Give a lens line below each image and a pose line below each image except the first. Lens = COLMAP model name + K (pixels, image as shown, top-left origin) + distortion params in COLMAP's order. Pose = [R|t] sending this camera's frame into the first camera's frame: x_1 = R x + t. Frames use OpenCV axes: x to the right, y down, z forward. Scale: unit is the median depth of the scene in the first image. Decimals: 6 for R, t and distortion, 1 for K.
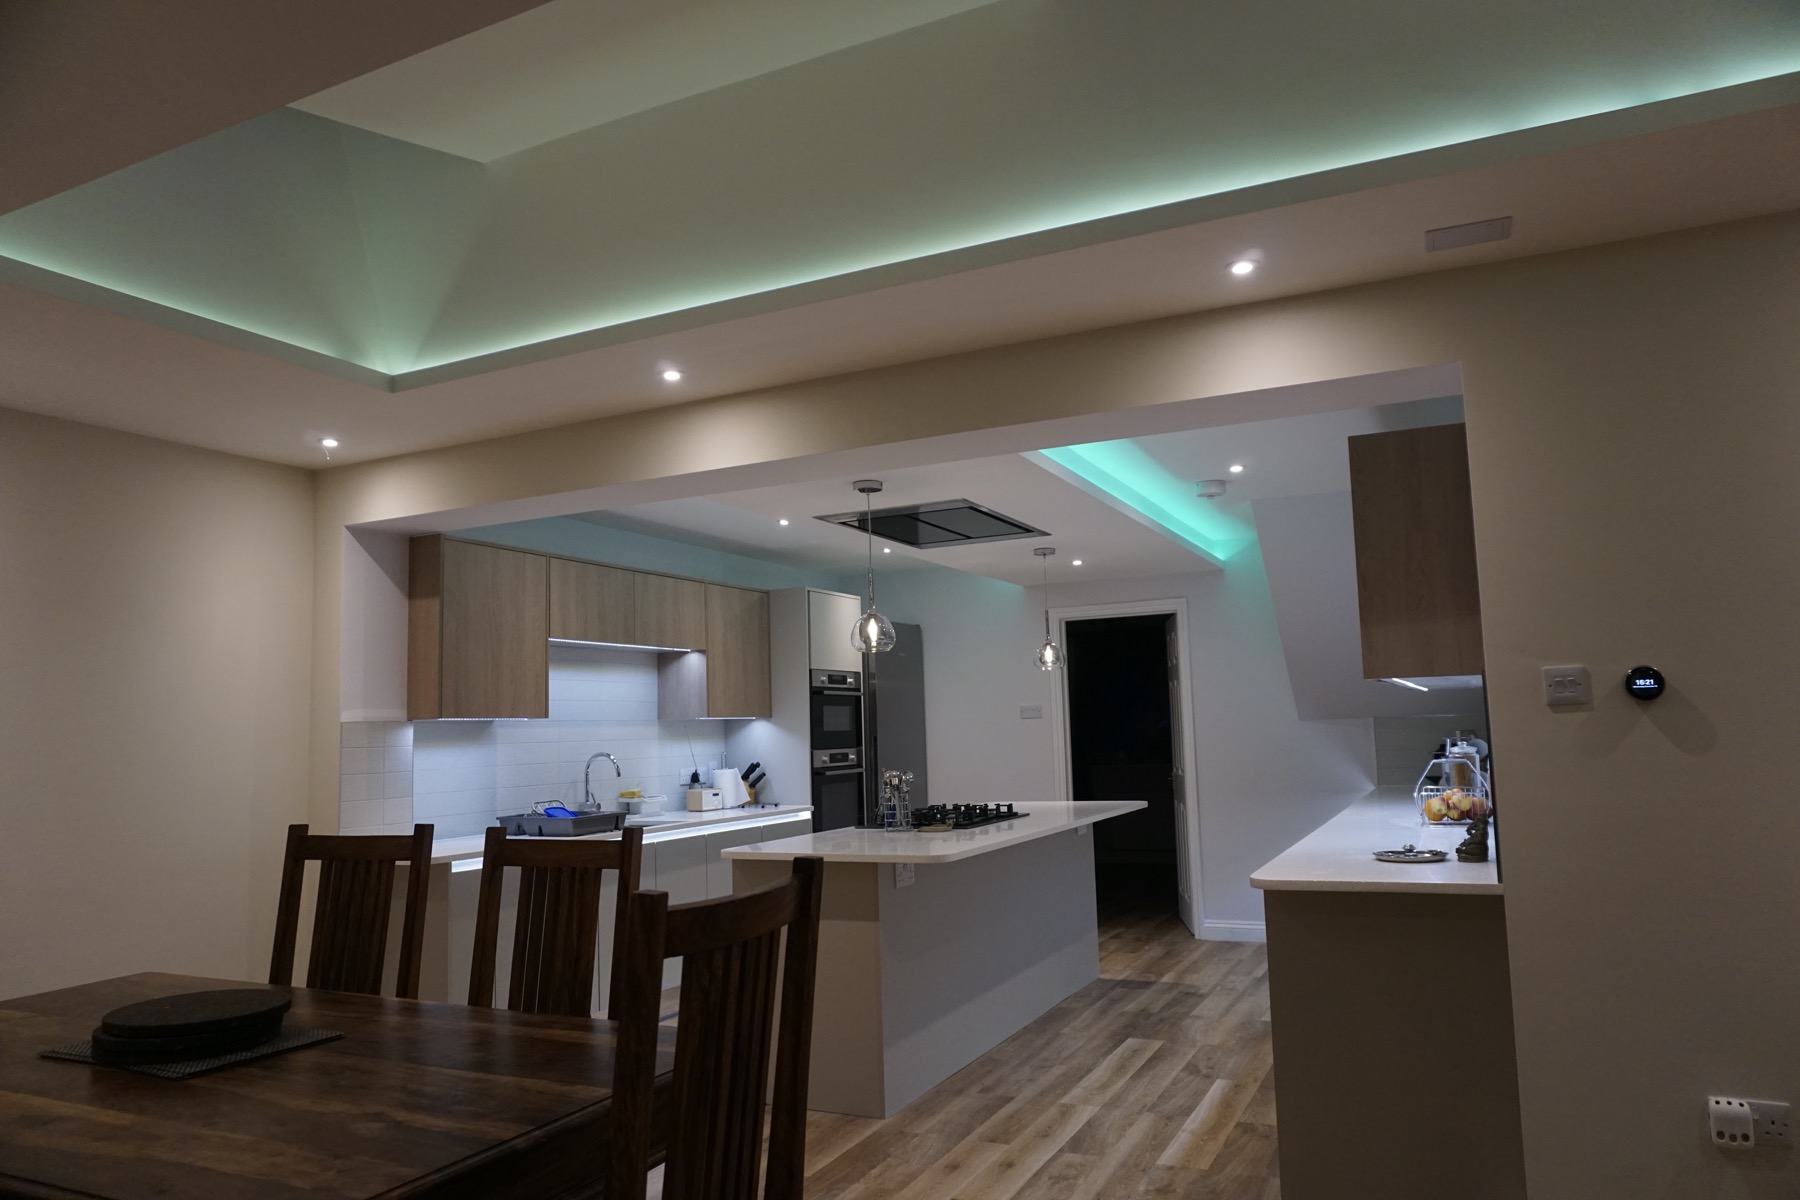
lens RADIAL K [[1200.8, 0, 901.5], [0, 1200.8, 604.3], [0, 0, 1]] dist [-0.053800, 0.041798]
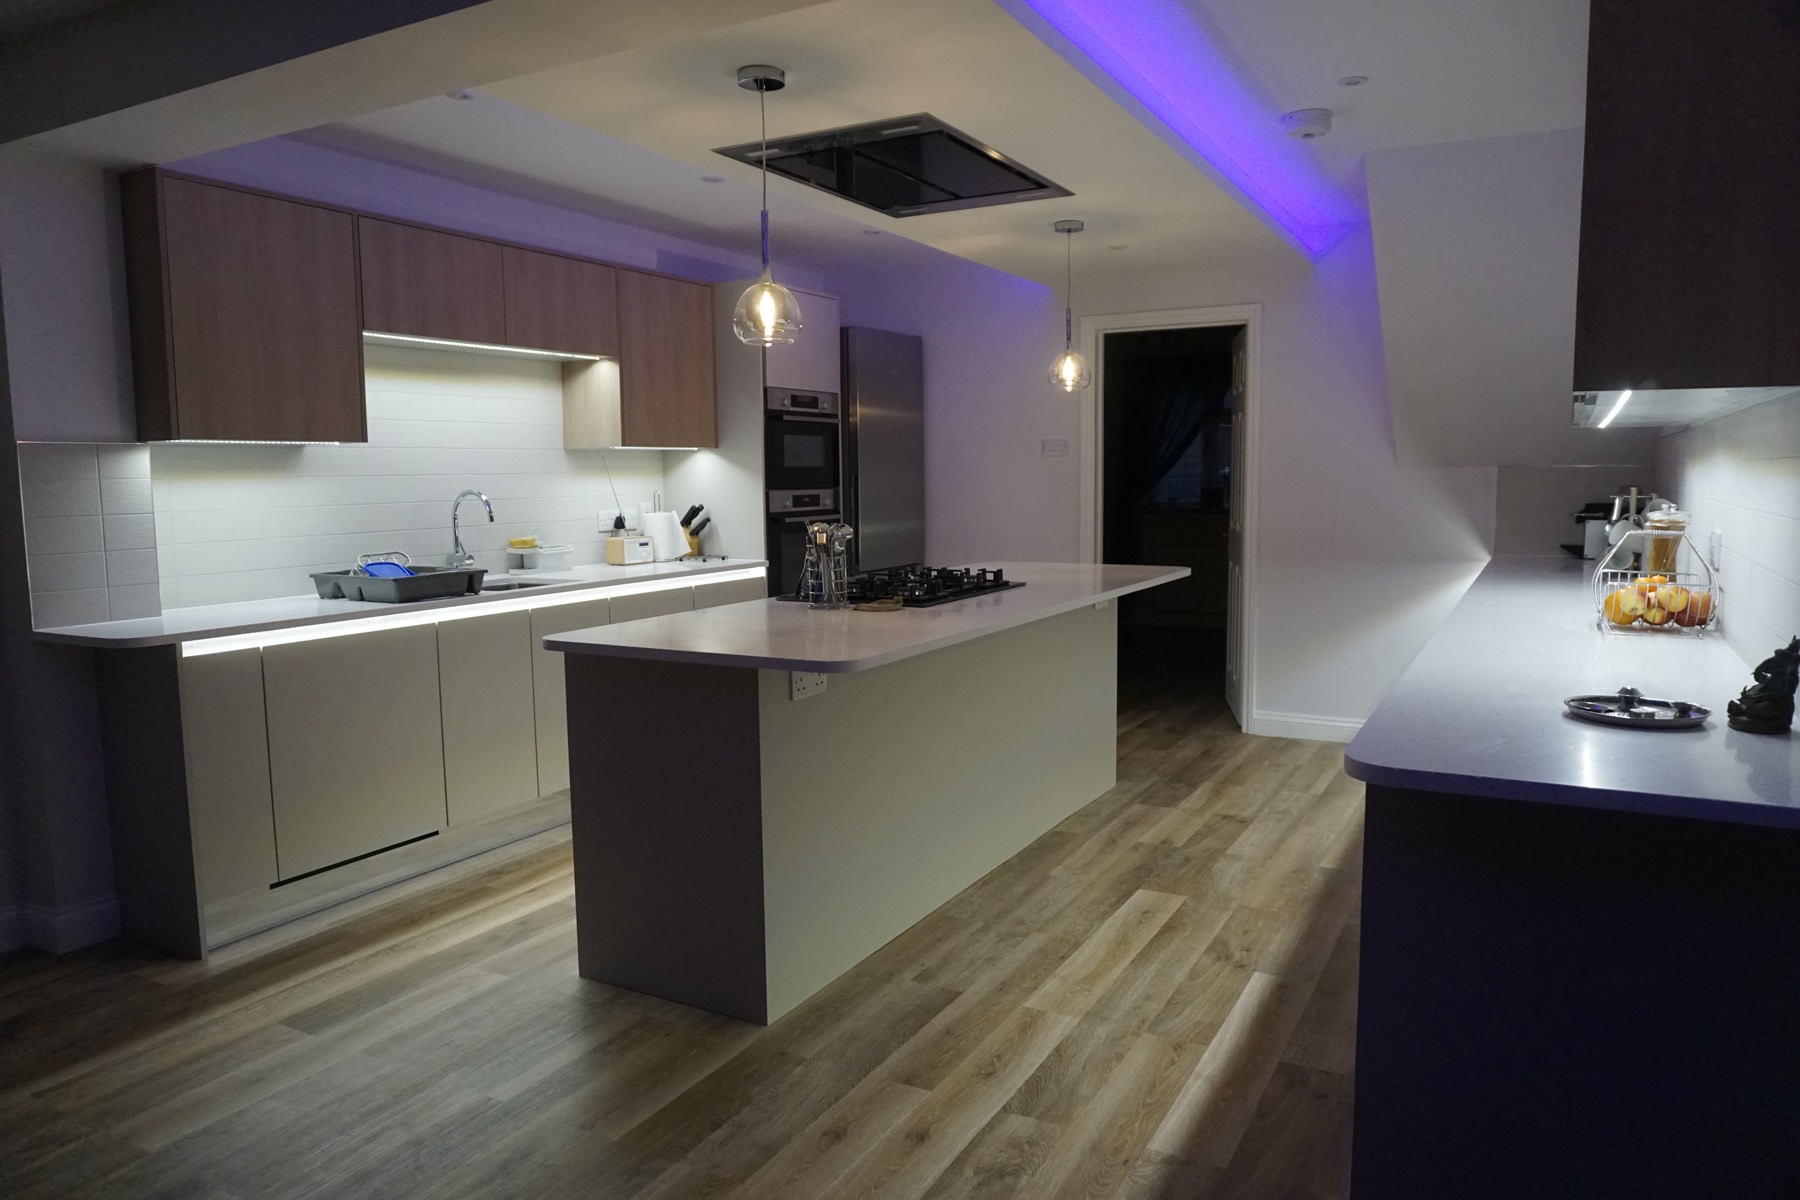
lens RADIAL K [[1200.8, 0, 901.5], [0, 1200.8, 604.3], [0, 0, 1]] dist [-0.053800, 0.041798]
pose [[0.998478, 0.025577, -0.048855, 0.070068], [-0.014494, 0.976505, 0.215006, 0.030748], [0.053207, -0.213971, 0.975390, 0.284593]]
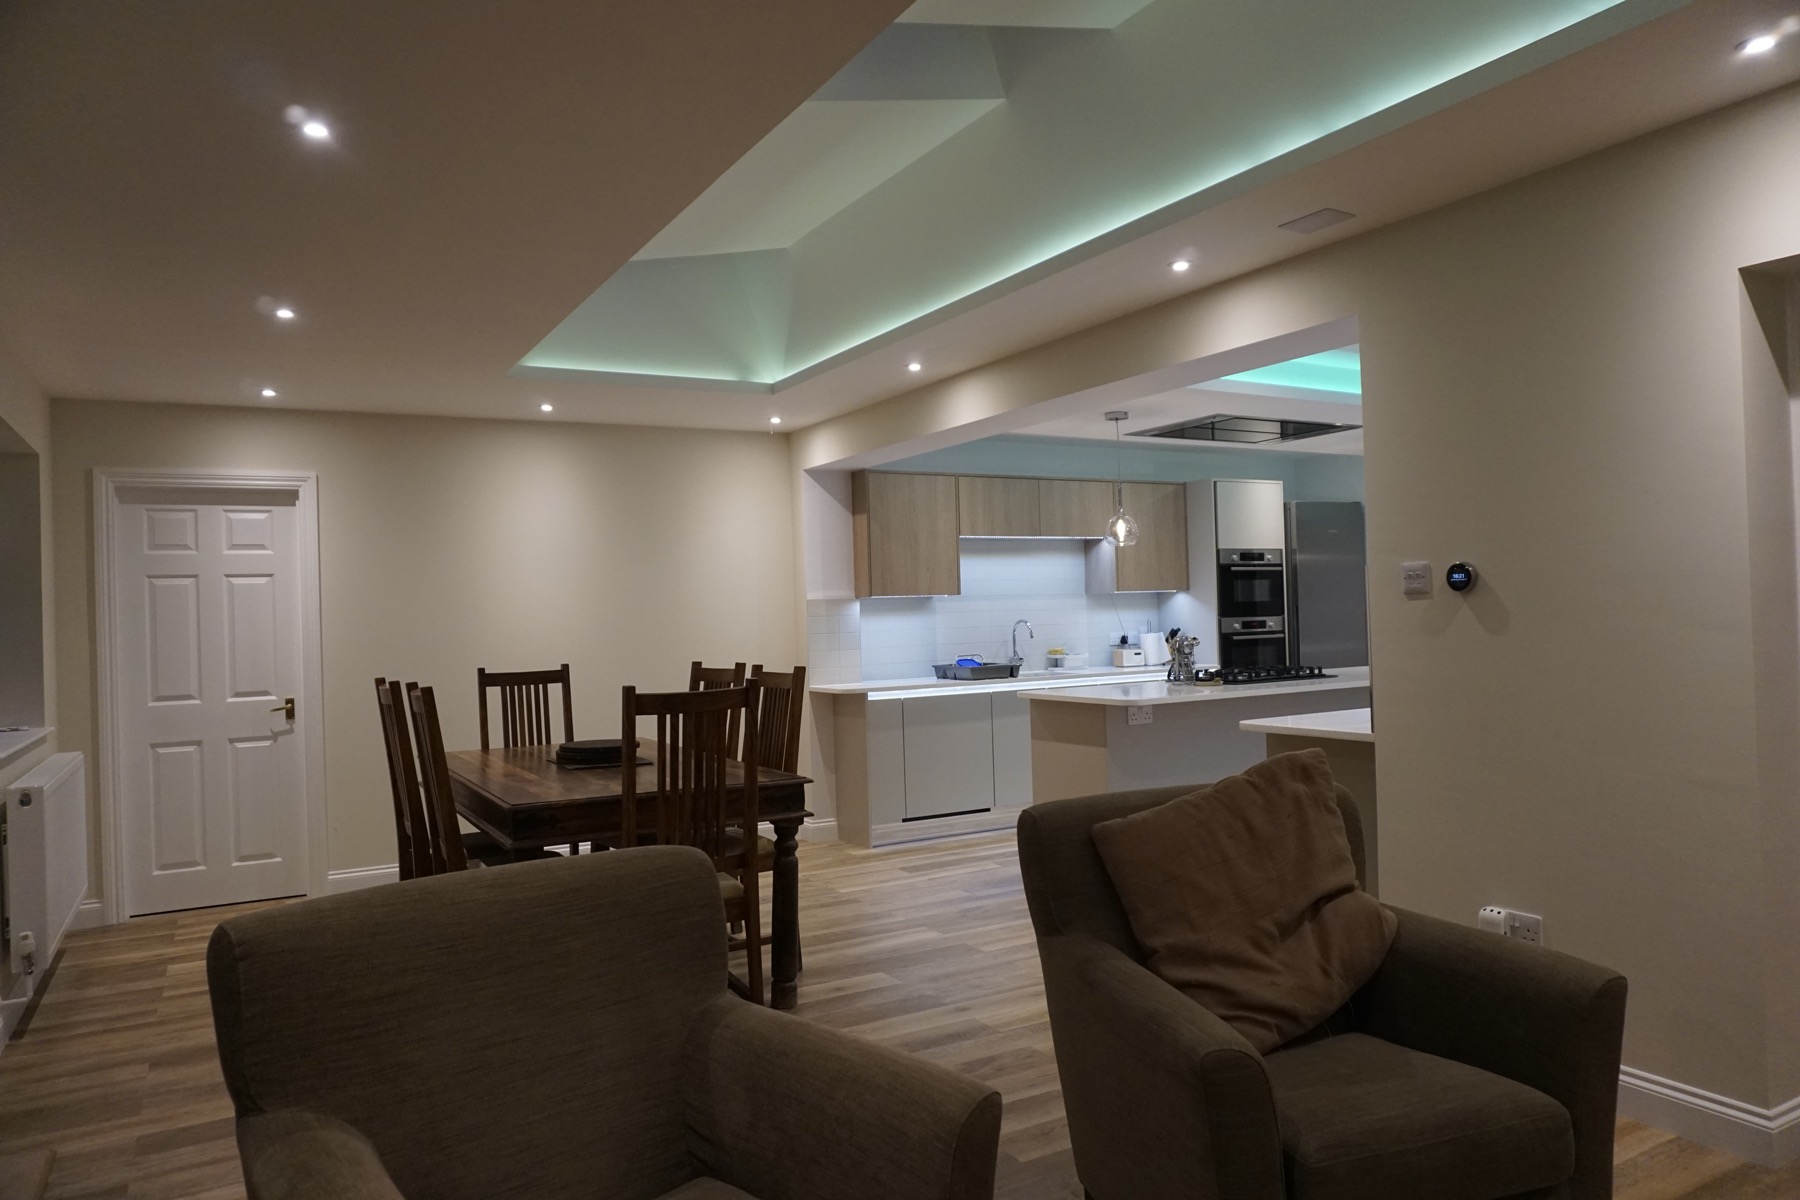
lens RADIAL K [[1200.8, 0, 901.5], [0, 1200.8, 604.3], [0, 0, 1]] dist [-0.053800, 0.041798]
pose [[0.826396, 0.001492, -0.563087, 0.422050], [0.063229, 0.993426, 0.095427, -0.029414], [0.559528, -0.114464, 0.820869, -0.167301]]
